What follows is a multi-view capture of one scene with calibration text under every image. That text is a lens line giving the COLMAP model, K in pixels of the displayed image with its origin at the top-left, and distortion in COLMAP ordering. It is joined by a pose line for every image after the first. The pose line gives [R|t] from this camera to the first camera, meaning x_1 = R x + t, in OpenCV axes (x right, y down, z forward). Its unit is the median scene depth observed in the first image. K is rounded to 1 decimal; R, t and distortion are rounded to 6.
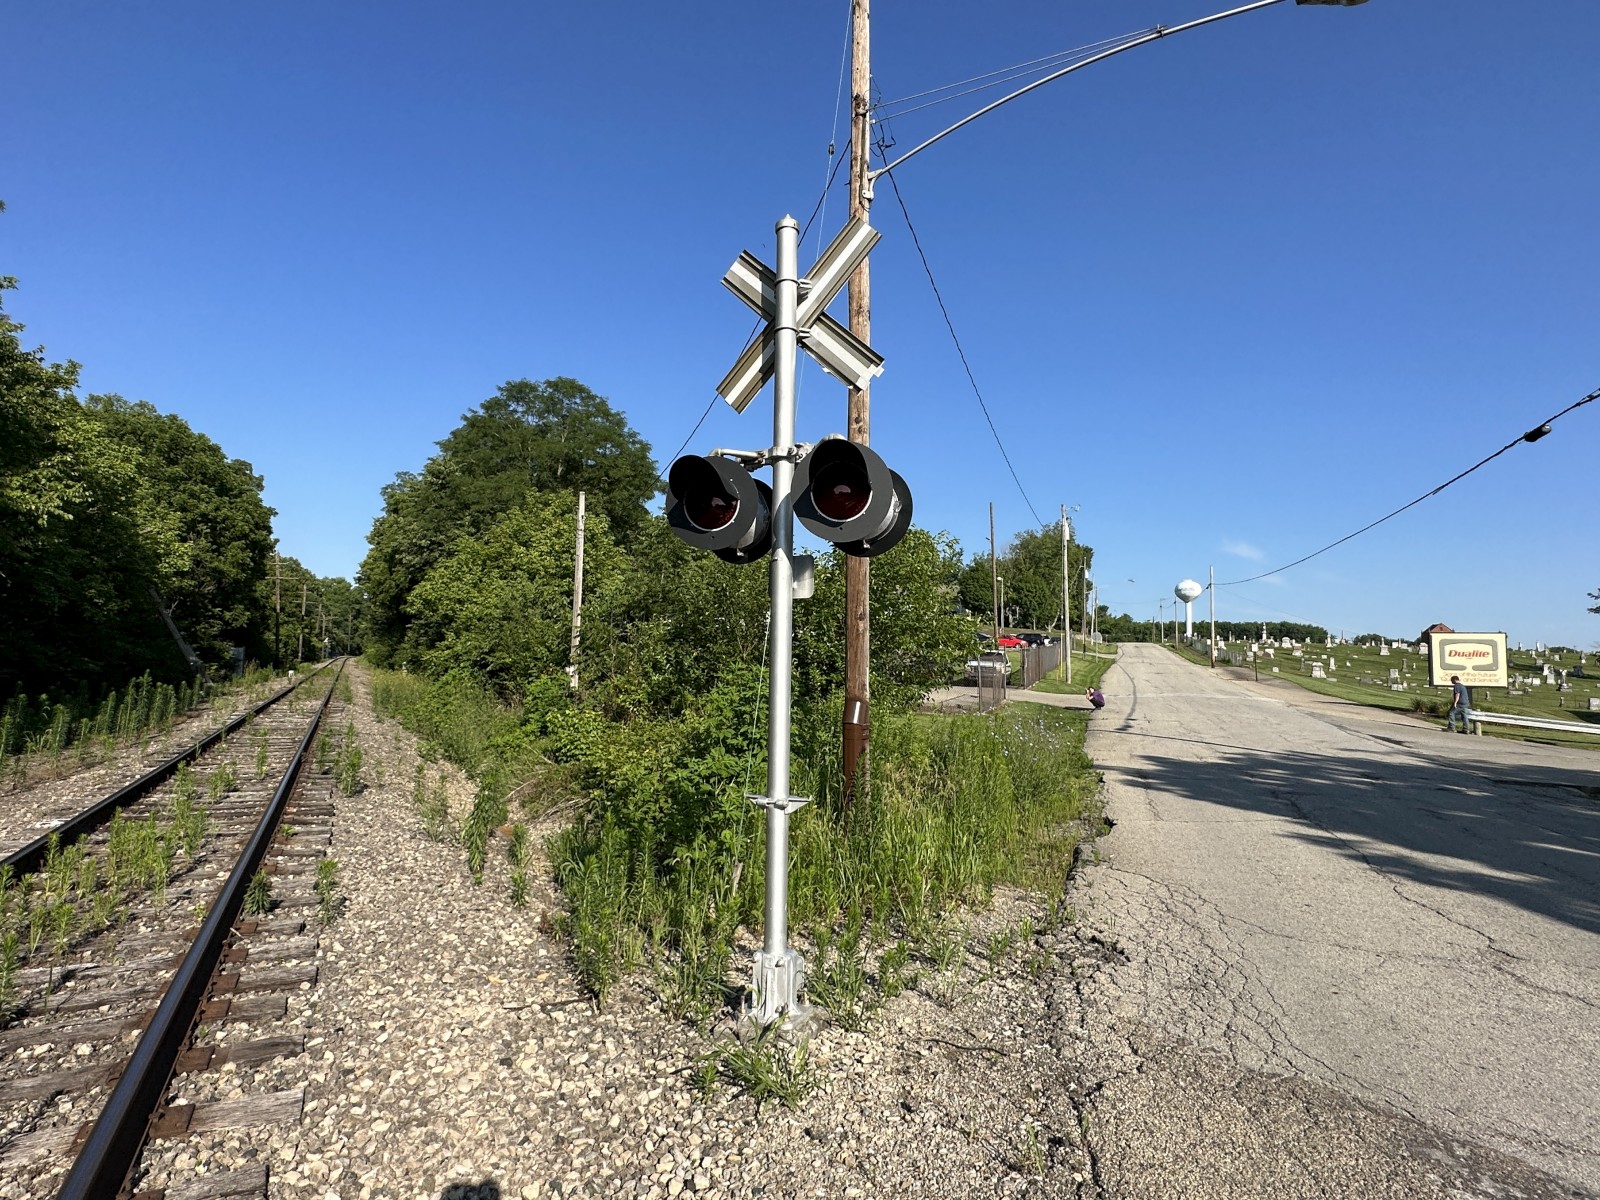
lens RADIAL K [[848.3, 0, 800.0], [0, 848.3, 600.0], [0, 0, 1]] dist [-0.002390, 0.000701]
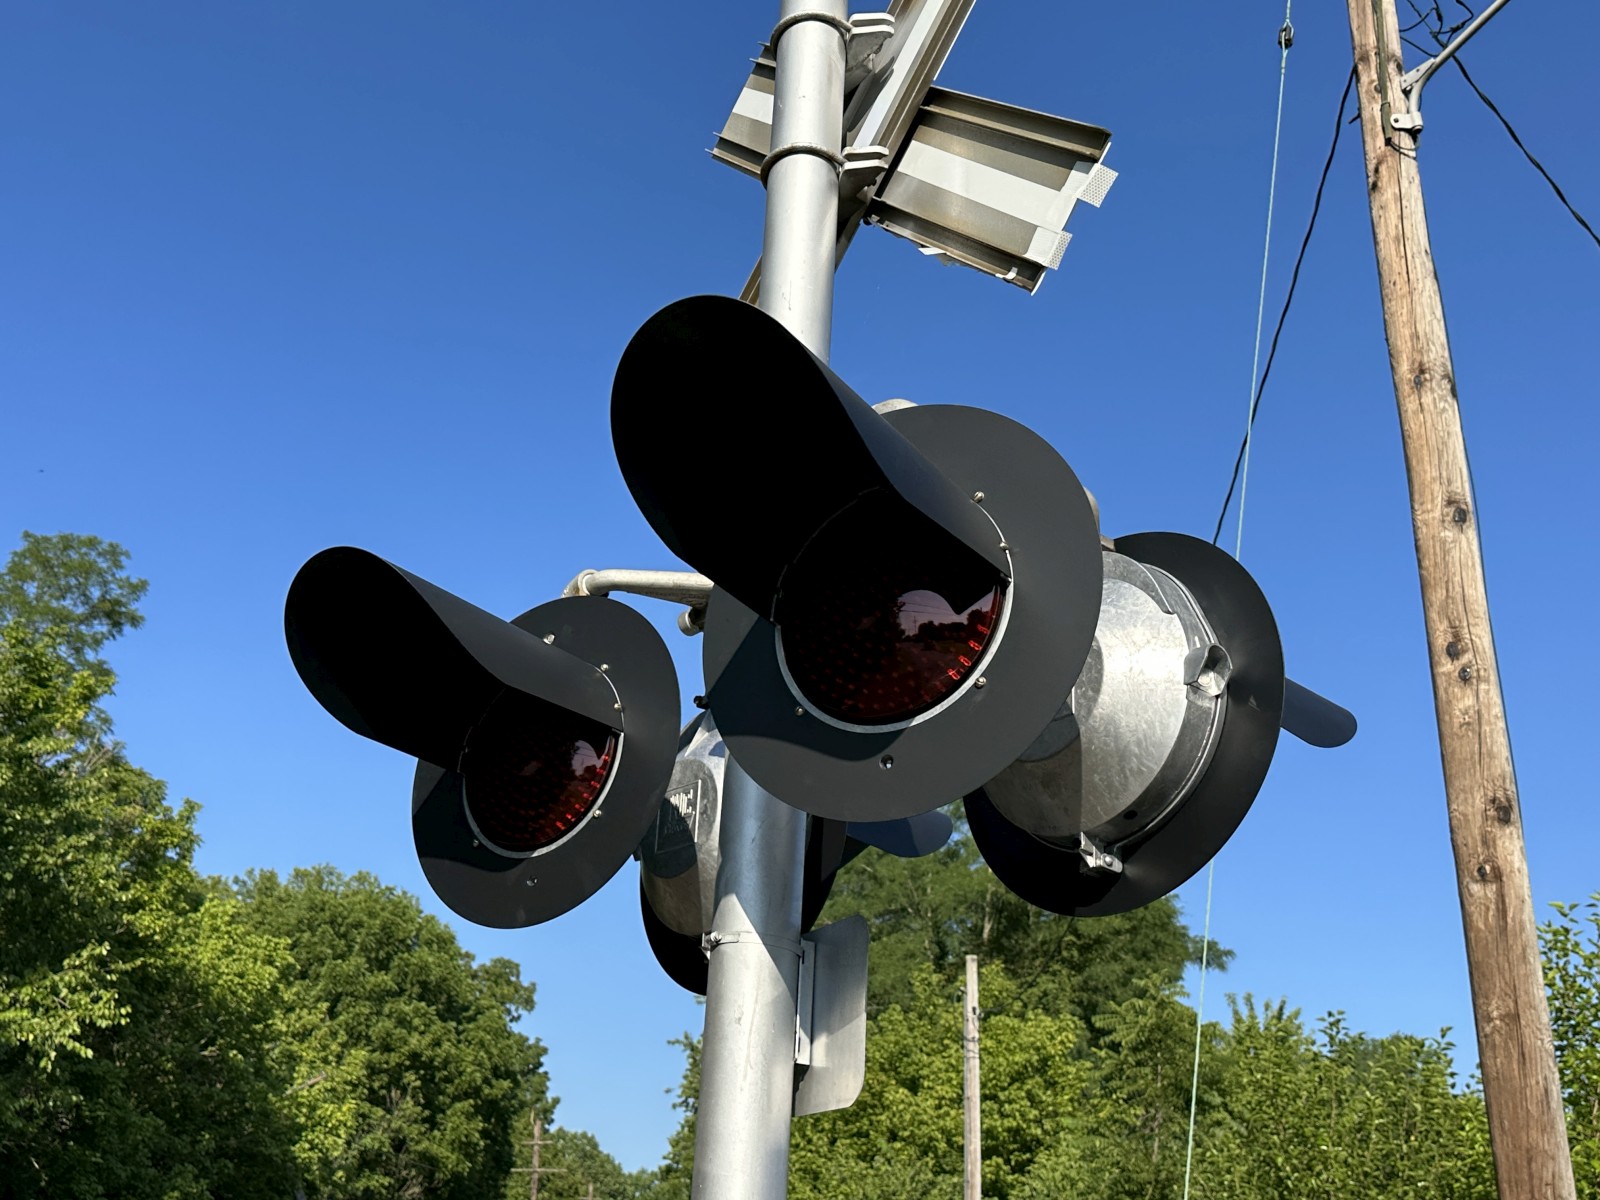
lens RADIAL K [[1617.3, 0, 798.7], [0, 1617.3, 607.9], [0, 0, 1]] dist [0.148904, -0.328619]
pose [[0.907299, -0.149425, -0.393041, 0.090823], [0.004143, 0.937860, -0.346989, 0.011432], [0.420466, 0.313194, 0.851538, 0.281250]]
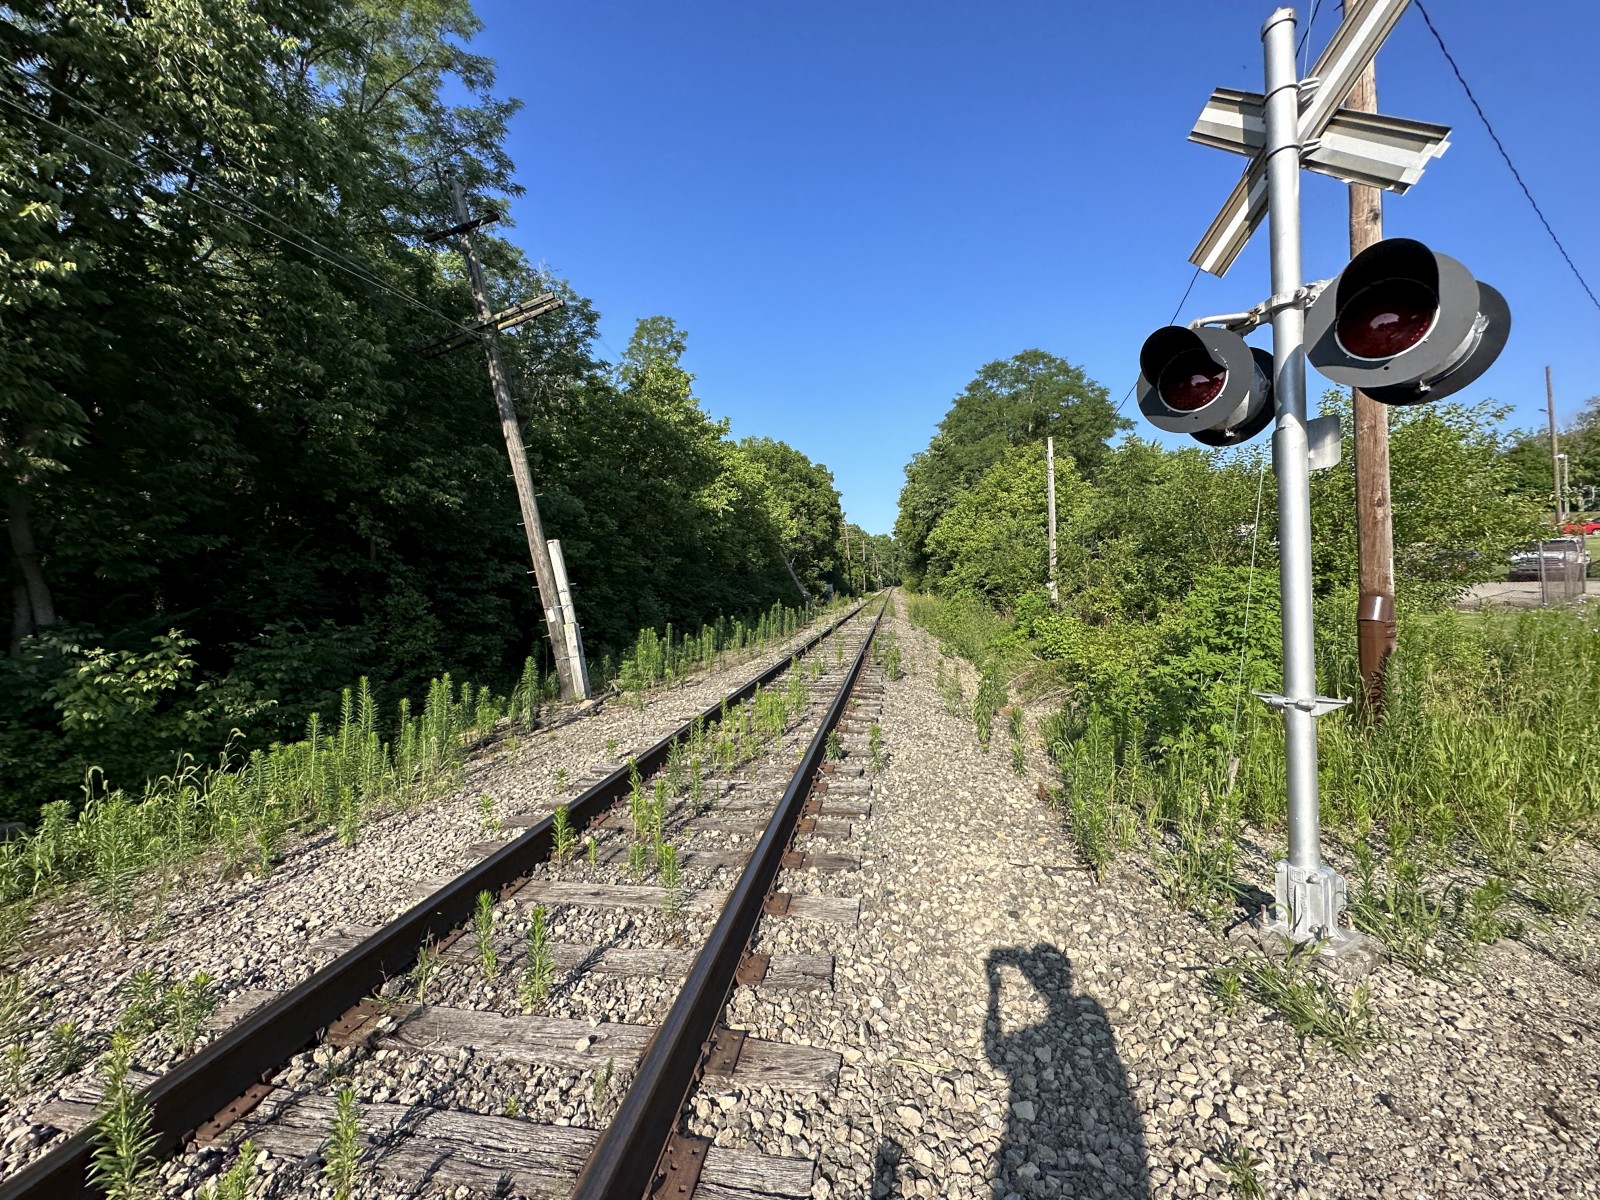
lens RADIAL K [[644.3, 0, 801.0], [0, 644.3, 602.0], [0, 0, 1]] dist [-0.000042, 0.000404]
pose [[0.804569, -0.039363, -0.592553, -0.020003], [0.098125, 0.992897, 0.067278, 0.017686], [0.585696, -0.112274, 0.802717, 0.077849]]
